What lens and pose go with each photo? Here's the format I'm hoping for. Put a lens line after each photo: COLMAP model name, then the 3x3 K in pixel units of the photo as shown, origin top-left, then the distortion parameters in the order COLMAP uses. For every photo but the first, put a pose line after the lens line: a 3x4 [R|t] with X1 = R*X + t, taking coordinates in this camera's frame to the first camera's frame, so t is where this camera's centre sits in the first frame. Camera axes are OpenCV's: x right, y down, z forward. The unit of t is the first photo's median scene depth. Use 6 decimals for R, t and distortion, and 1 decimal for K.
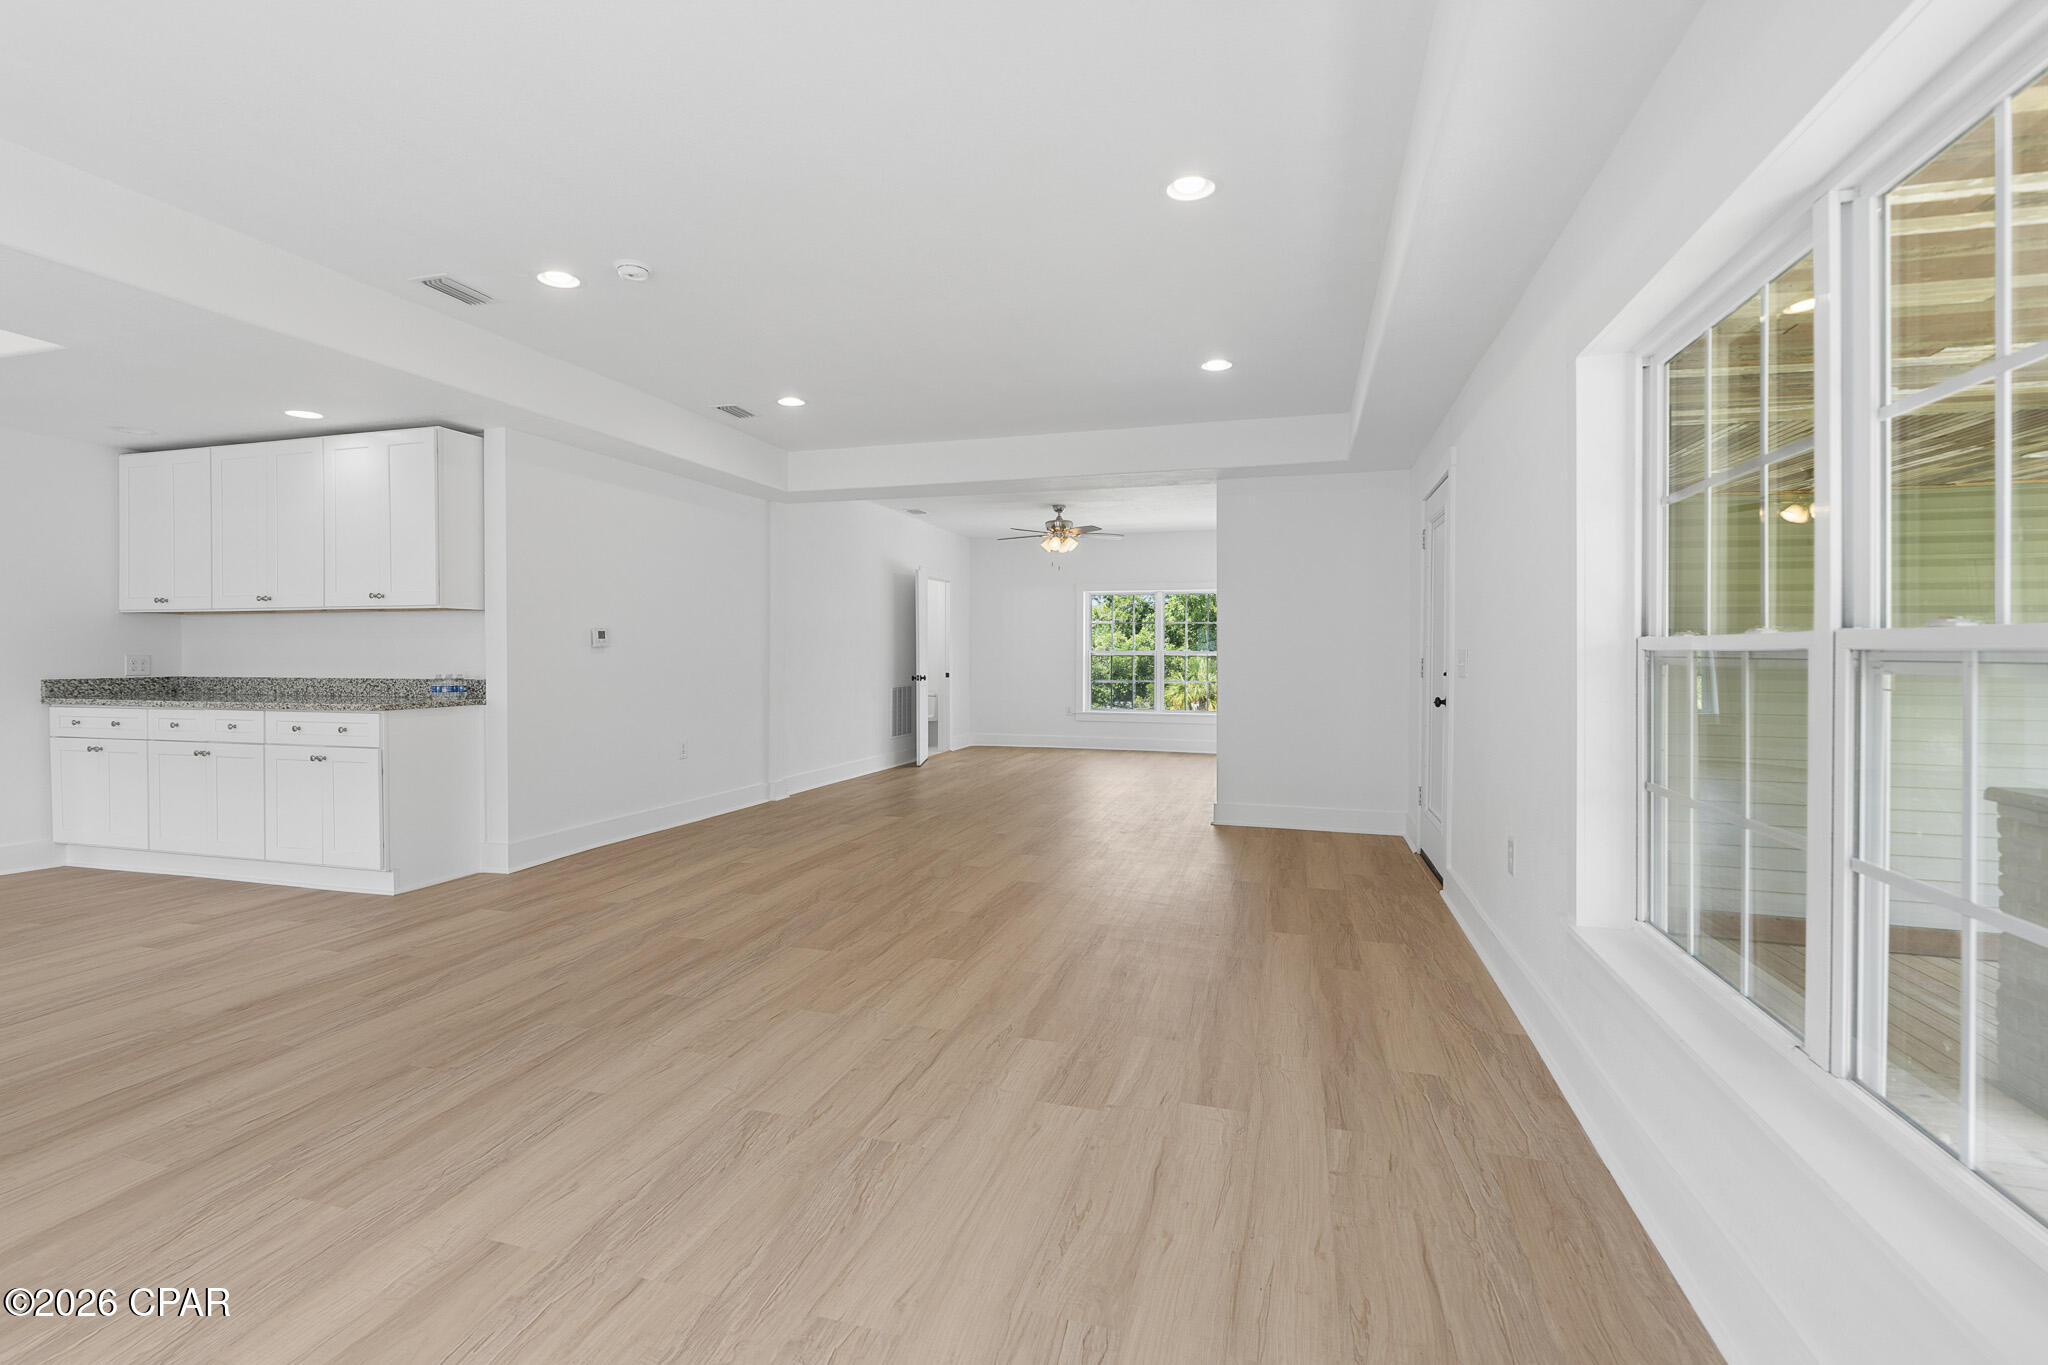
lens RADIAL K [[937.7, 0, 1017.5], [0, 937.7, 671.8], [0, 0, 1]] dist [-0.005083, 0.003083]
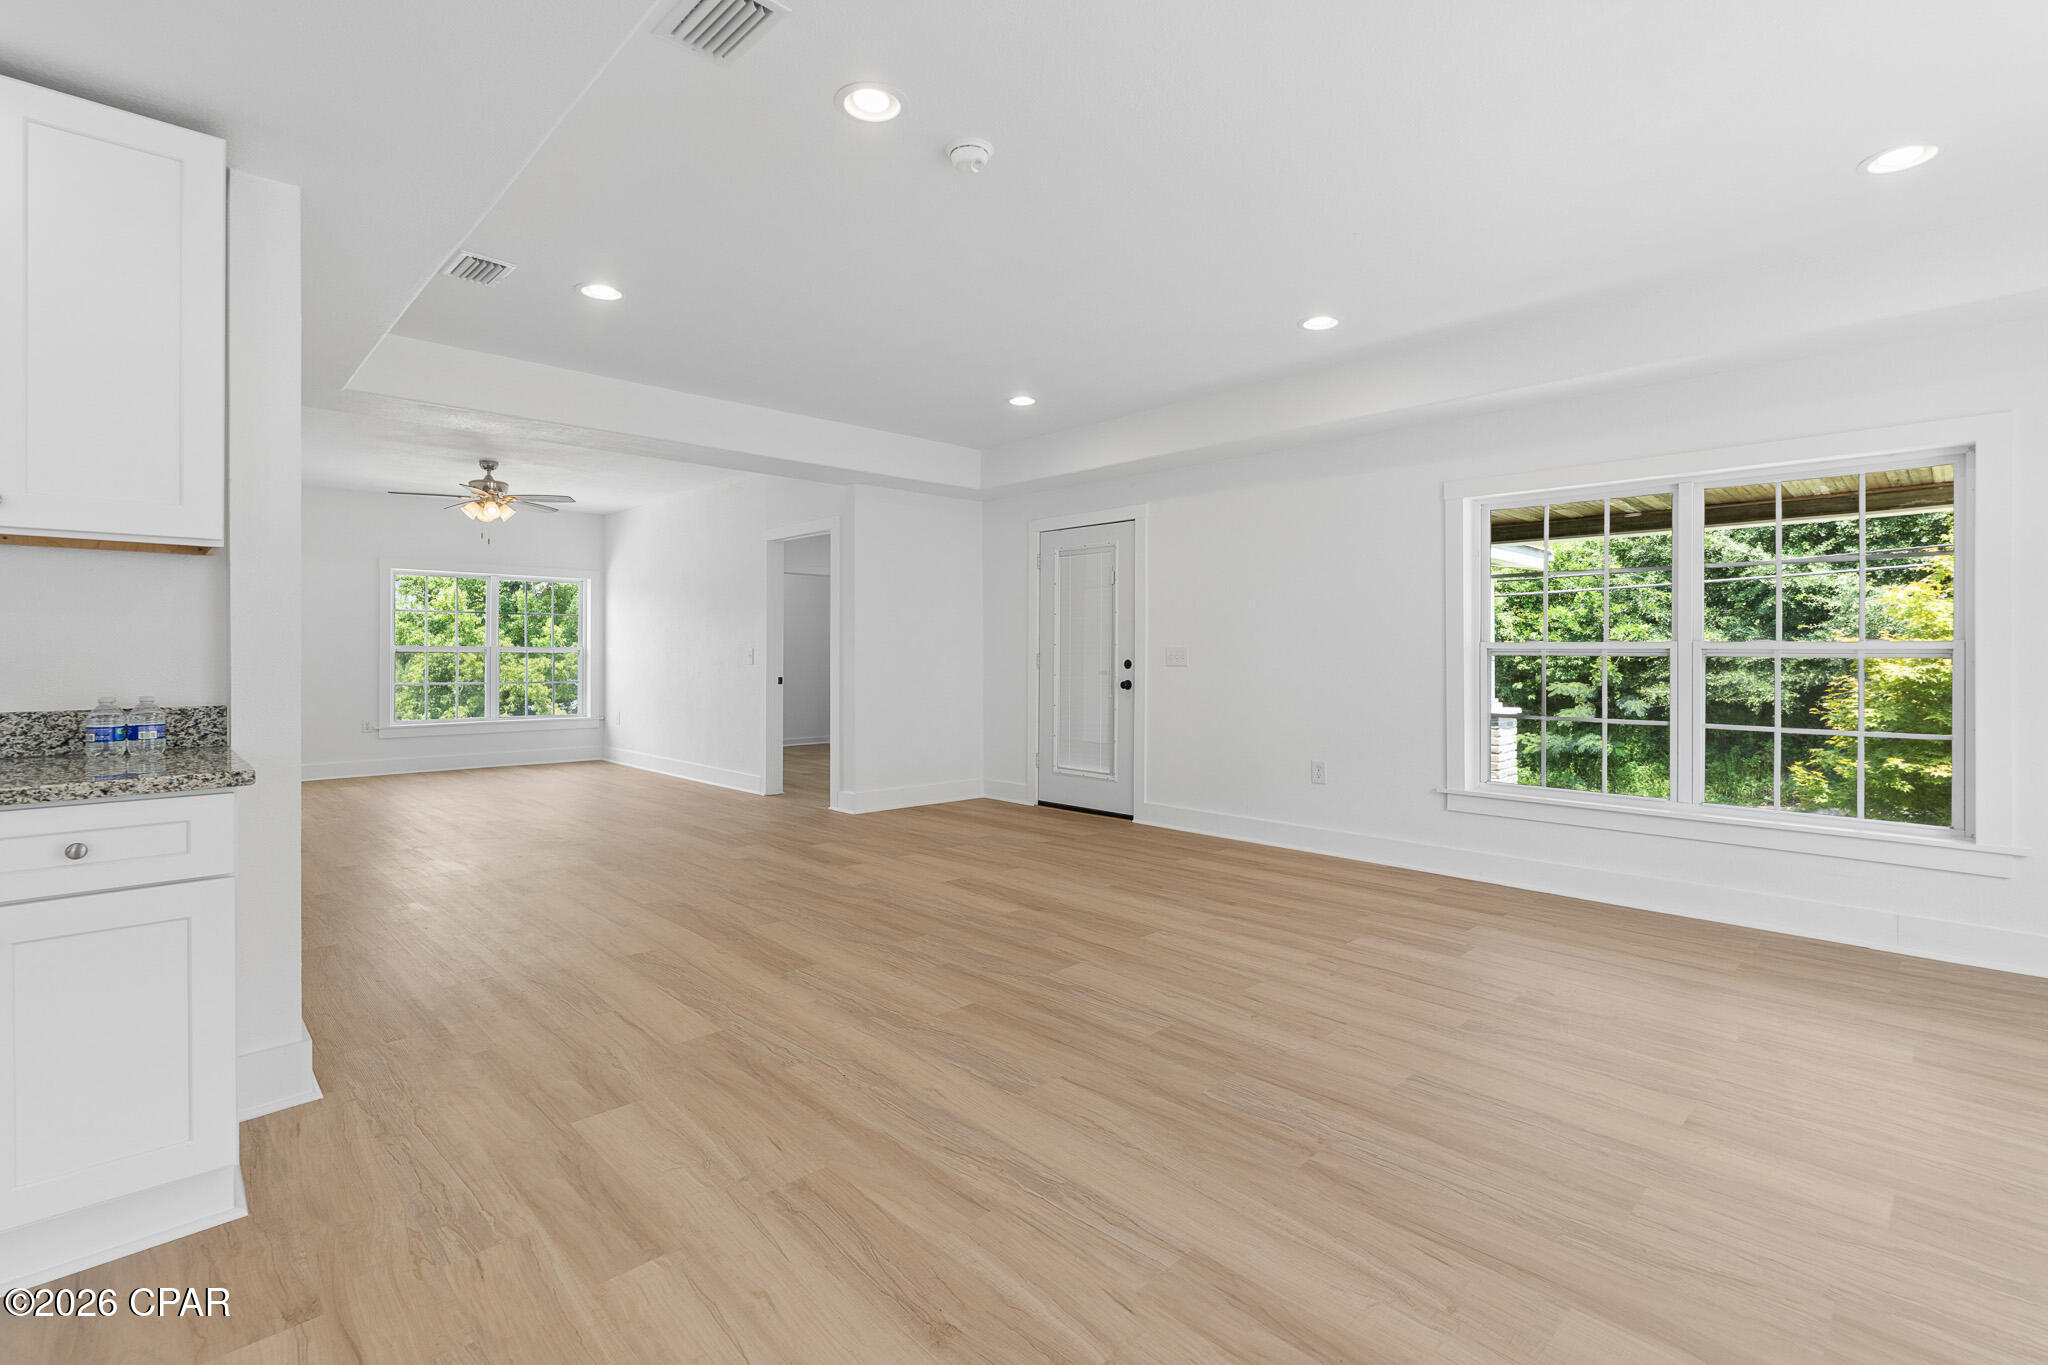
lens RADIAL K [[937.7, 0, 1004.2], [0, 937.7, 652.9], [0, 0, 1]] dist [-0.005083, 0.003083]
pose [[0.489502, -0.000846, 0.872002, -1.164517], [0.015651, 0.999847, -0.007816, -0.010894], [-0.871862, 0.017474, 0.489440, 0.653305]]
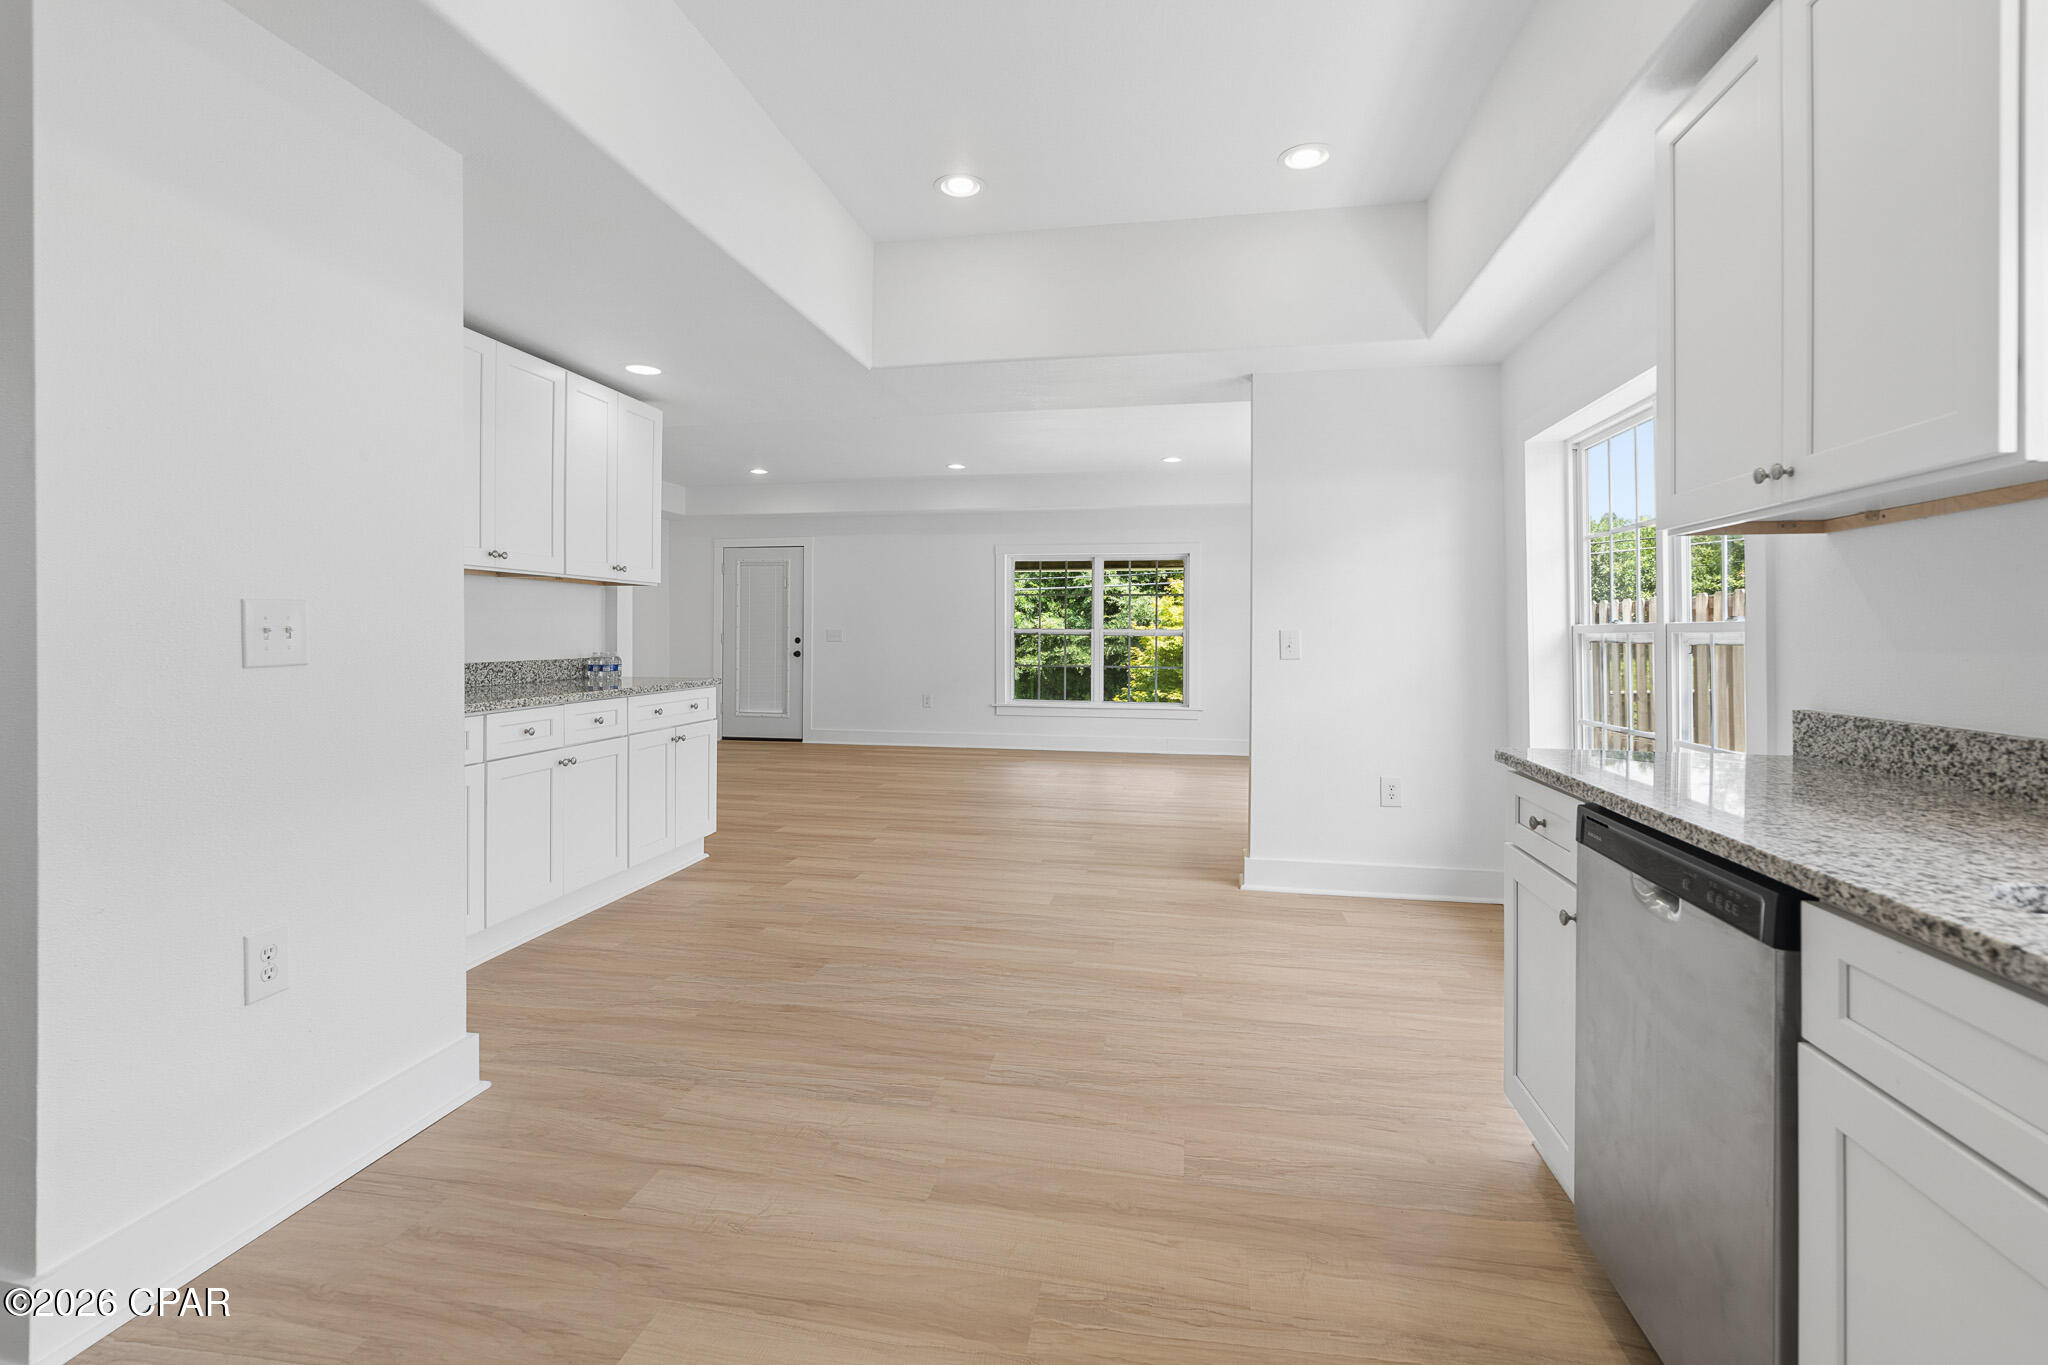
lens RADIAL K [[937.7, 0, 1000.7], [0, 937.7, 631.0], [0, 0, 1]] dist [-0.005083, 0.003083]
pose [[-0.100584, 0.001373, 0.994928, -2.544923], [0.014438, 0.999896, 0.000080, -0.021089], [-0.994824, 0.014373, -0.100593, 1.097408]]
